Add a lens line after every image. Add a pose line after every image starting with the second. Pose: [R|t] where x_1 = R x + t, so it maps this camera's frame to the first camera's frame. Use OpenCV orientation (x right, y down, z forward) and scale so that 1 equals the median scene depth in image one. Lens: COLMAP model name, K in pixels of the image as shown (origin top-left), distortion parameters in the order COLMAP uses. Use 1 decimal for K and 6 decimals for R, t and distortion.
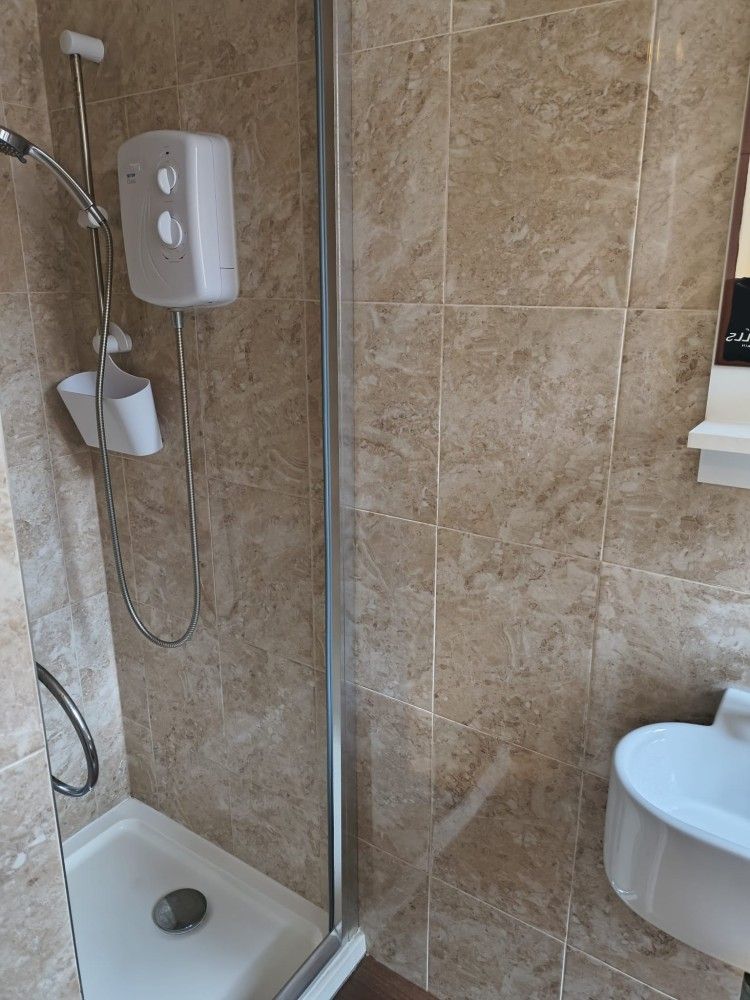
lens RADIAL K [[724.7, 0, 371.1], [0, 724.7, 501.0], [0, 0, 1]] dist [0.040164, -0.058153]
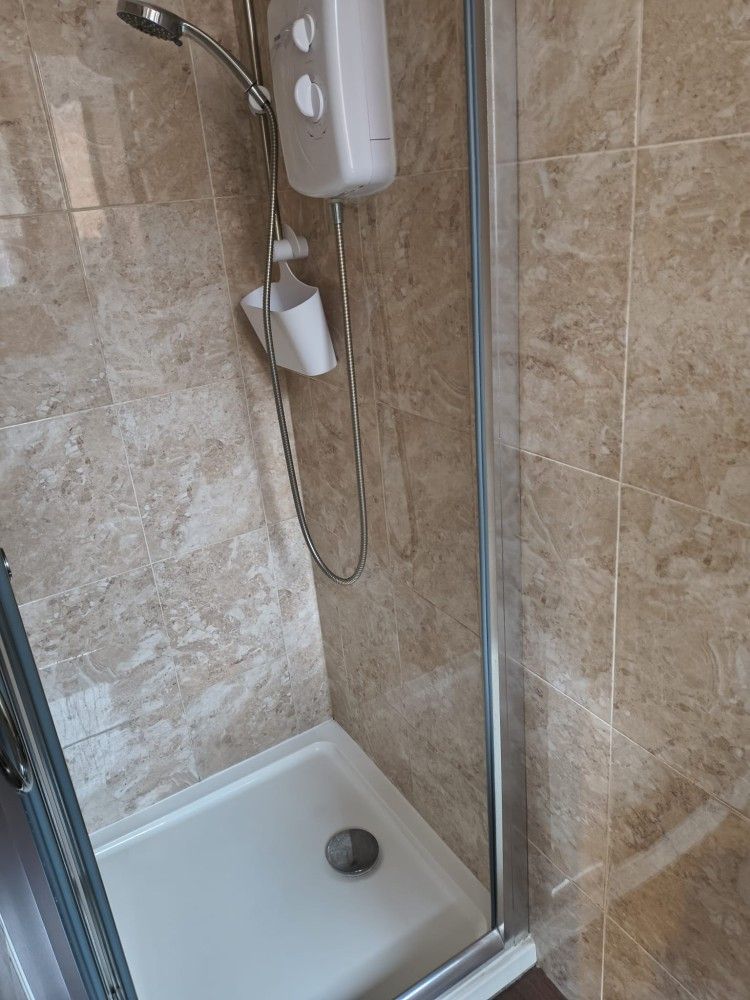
lens RADIAL K [[724.7, 0, 353.5], [0, 724.7, 494.7], [0, 0, 1]] dist [0.040164, -0.058153]
pose [[0.905057, 0.076979, -0.418267, 0.139764], [-0.030147, 0.992621, 0.117451, -0.026009], [0.424221, -0.093690, 0.900699, 0.230413]]
